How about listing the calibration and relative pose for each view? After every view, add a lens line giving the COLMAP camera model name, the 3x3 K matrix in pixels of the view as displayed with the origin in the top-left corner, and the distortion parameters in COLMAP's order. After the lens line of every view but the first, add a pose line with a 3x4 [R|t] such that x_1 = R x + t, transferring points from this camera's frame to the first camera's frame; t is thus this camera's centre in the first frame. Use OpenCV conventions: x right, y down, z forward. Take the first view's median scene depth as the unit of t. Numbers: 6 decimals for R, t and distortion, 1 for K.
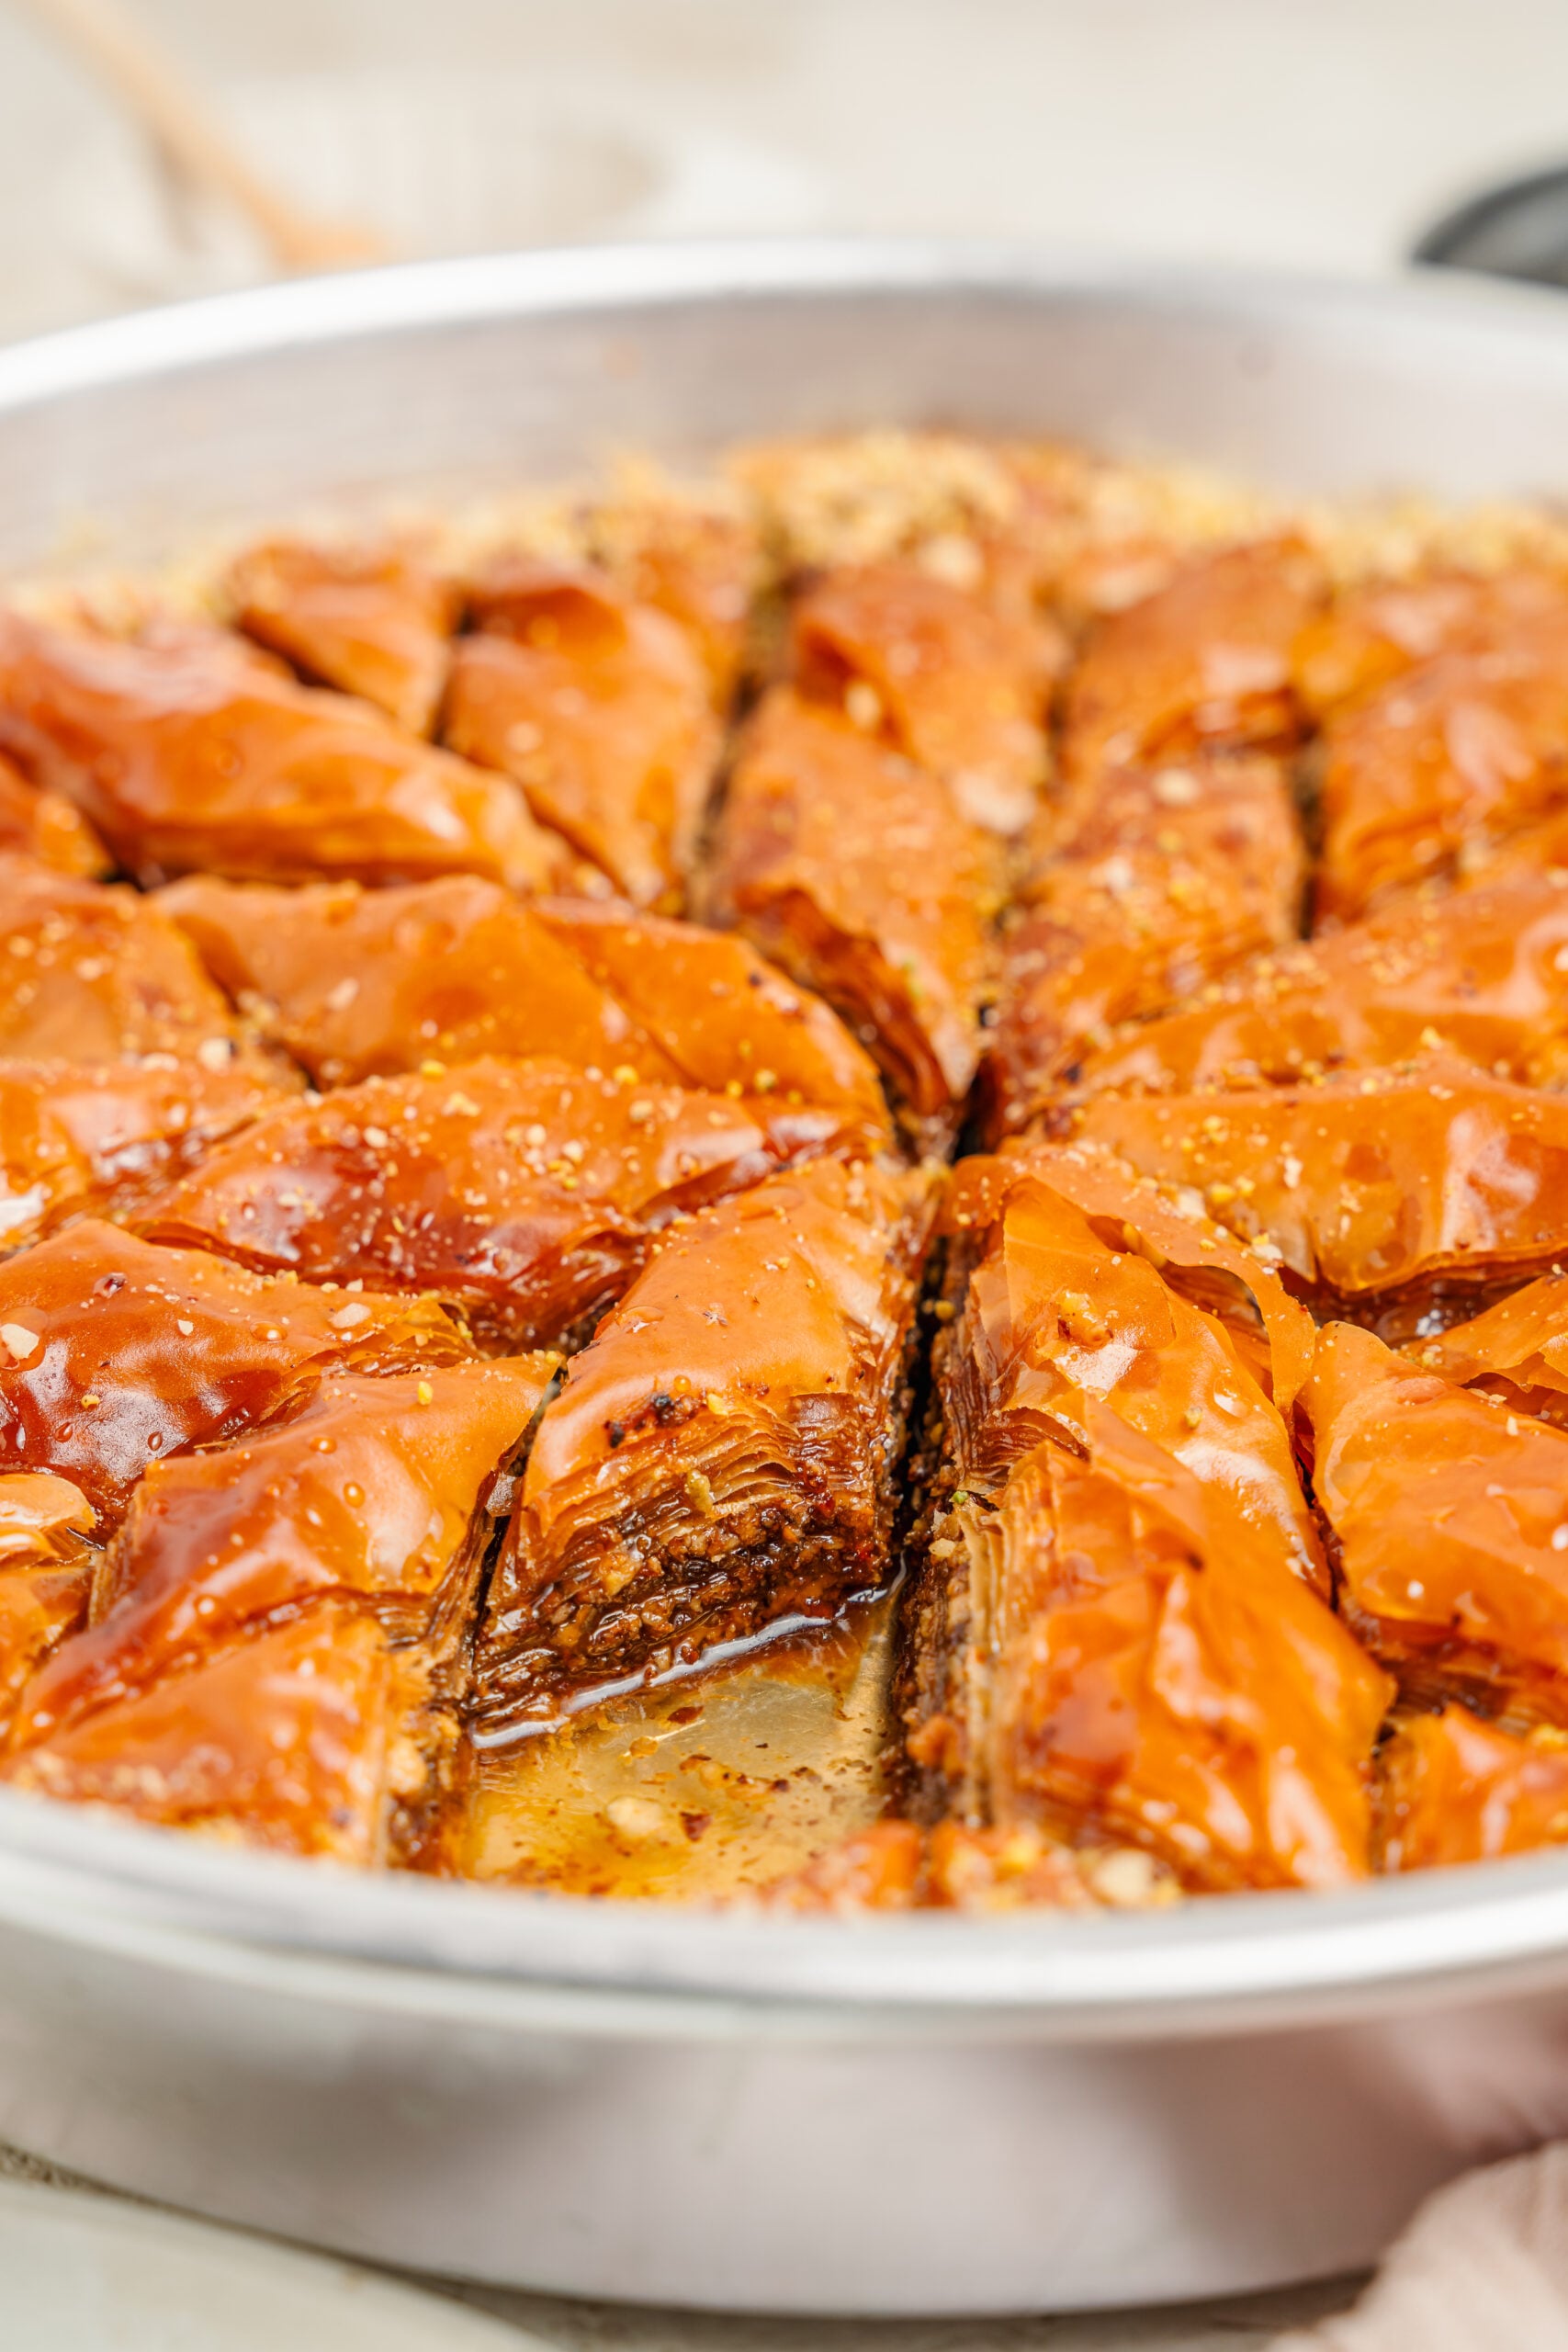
lens RADIAL K [[3902.8, 0, 784.0], [0, 3902.8, 1176.0], [0, 0, 1]] dist [0.177631, -1.529196]
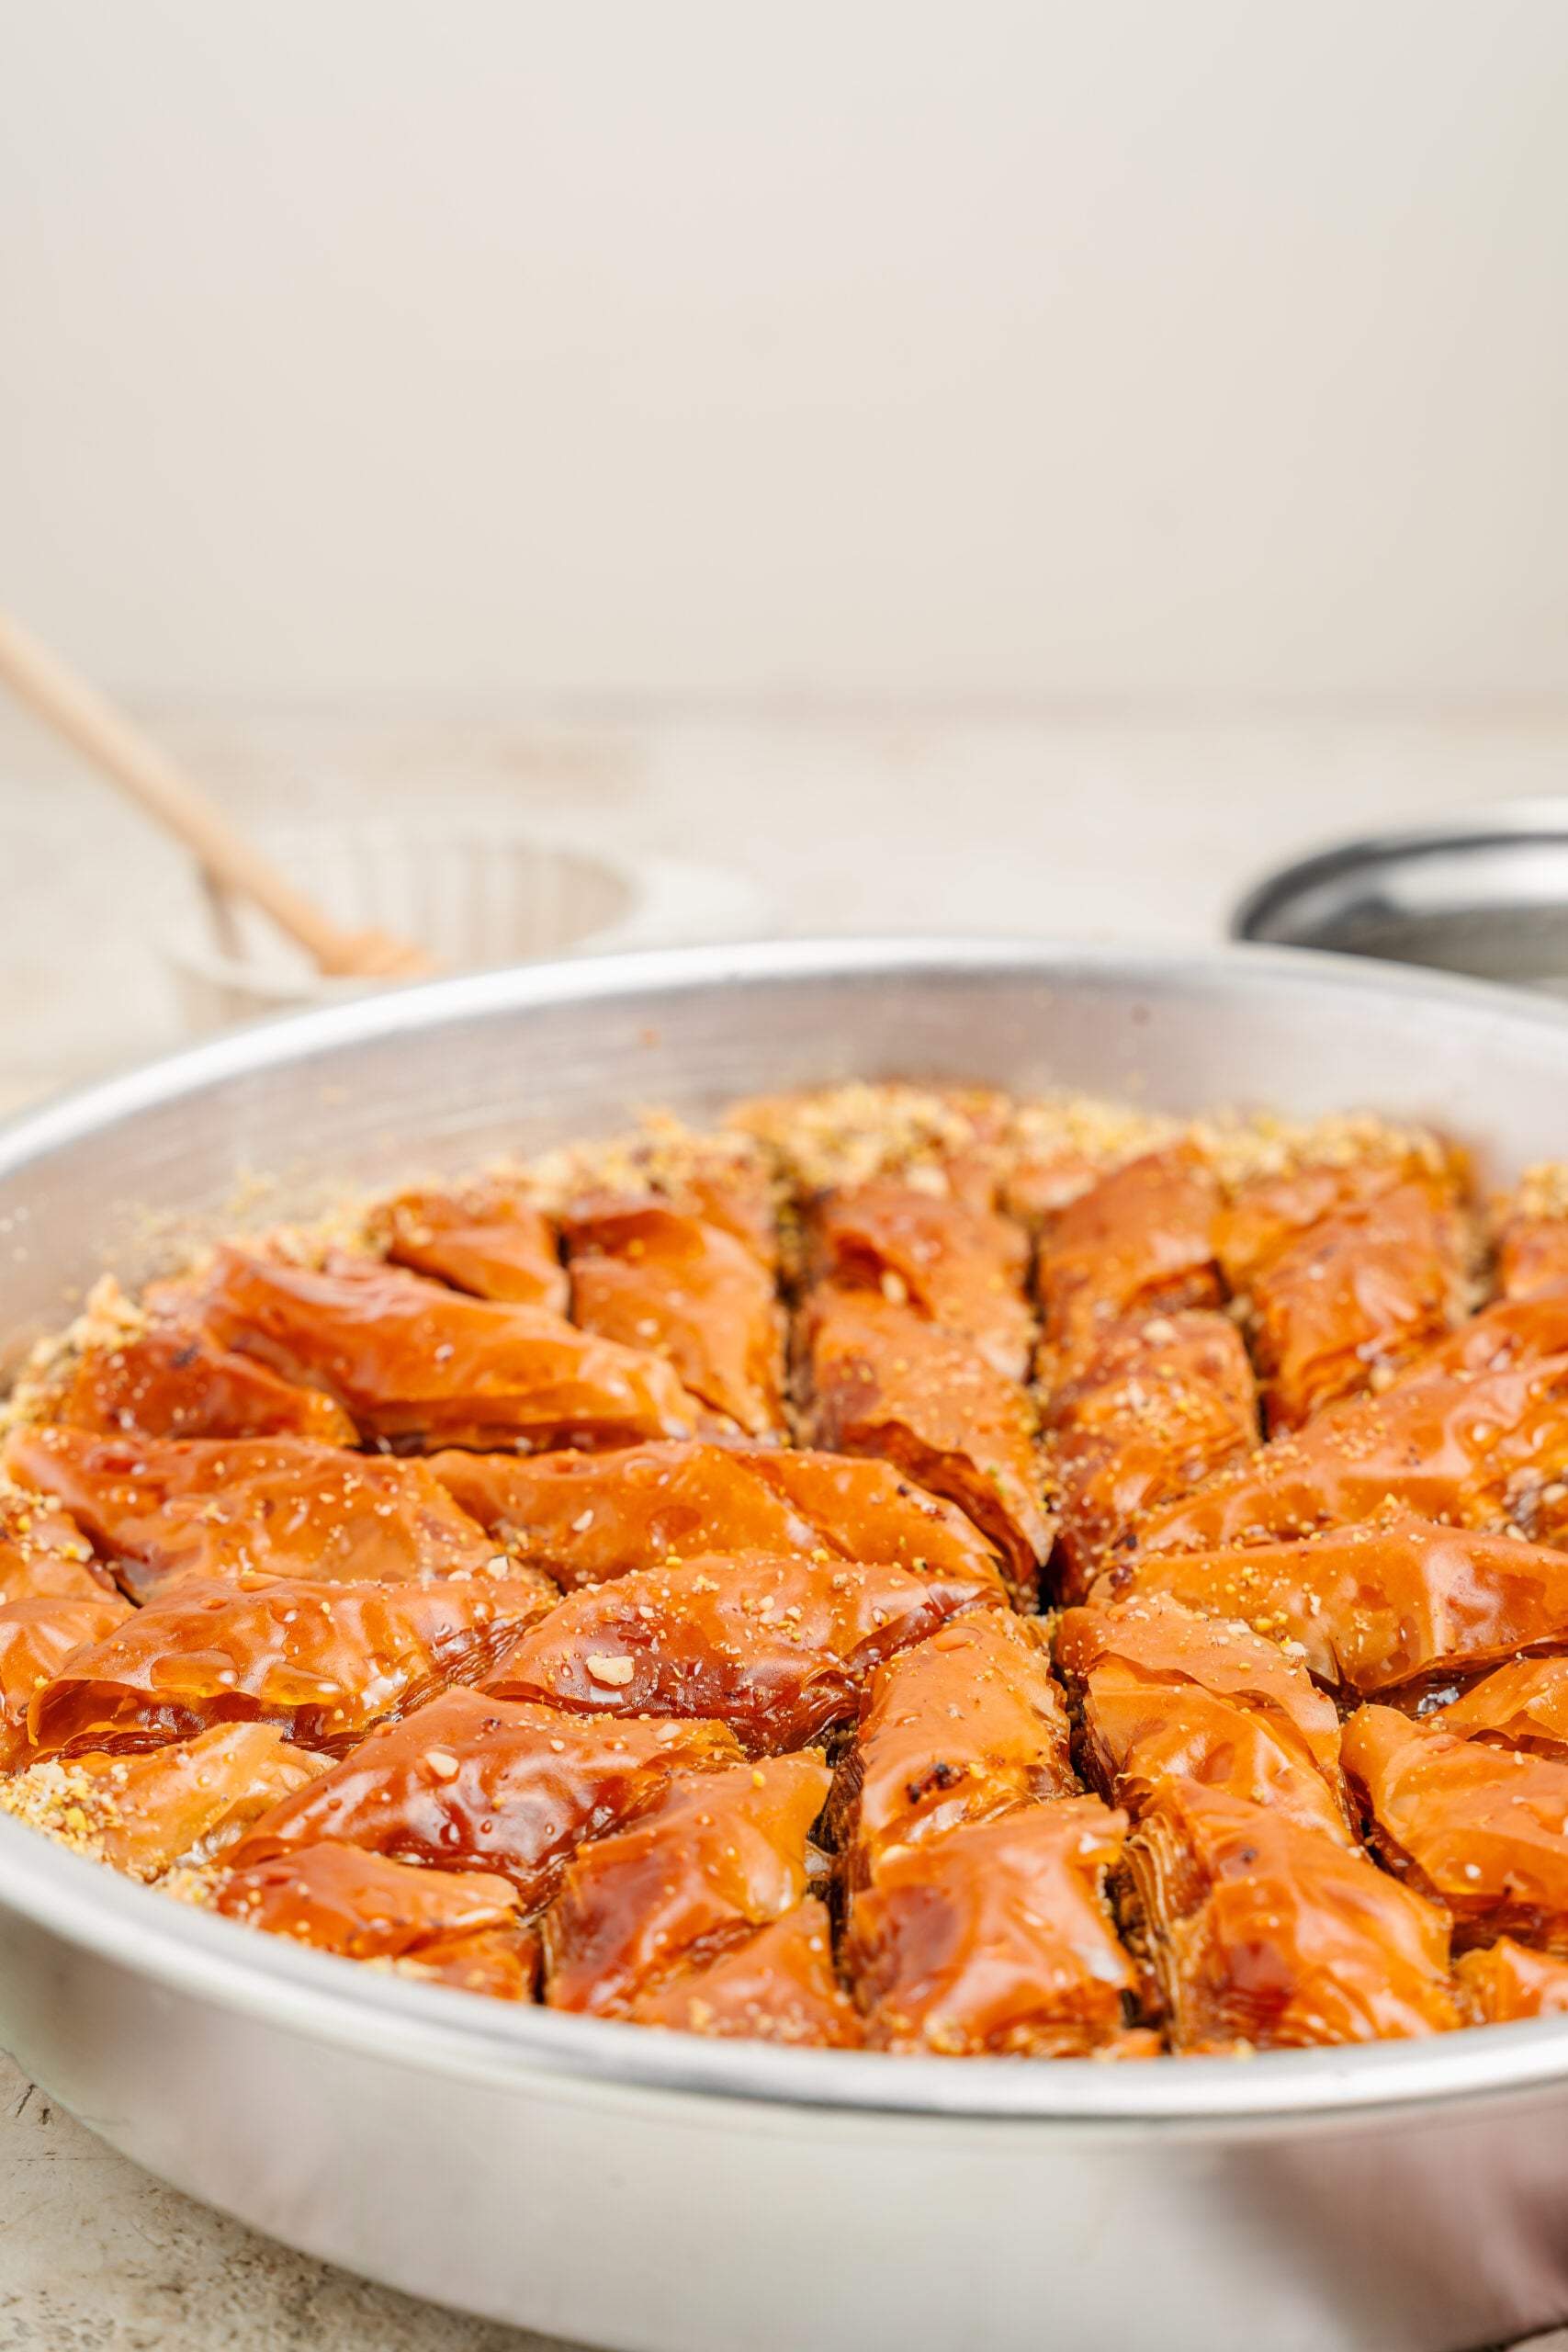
lens RADIAL K [[3902.8, 0, 784.0], [0, 3902.8, 1176.0], [0, 0, 1]] dist [0.177631, -1.529196]
pose [[0.990946, -0.052099, 0.123744, -0.217134], [0.072586, 0.983229, -0.167307, 0.070895], [-0.112952, 0.174775, 0.978108, -0.333528]]
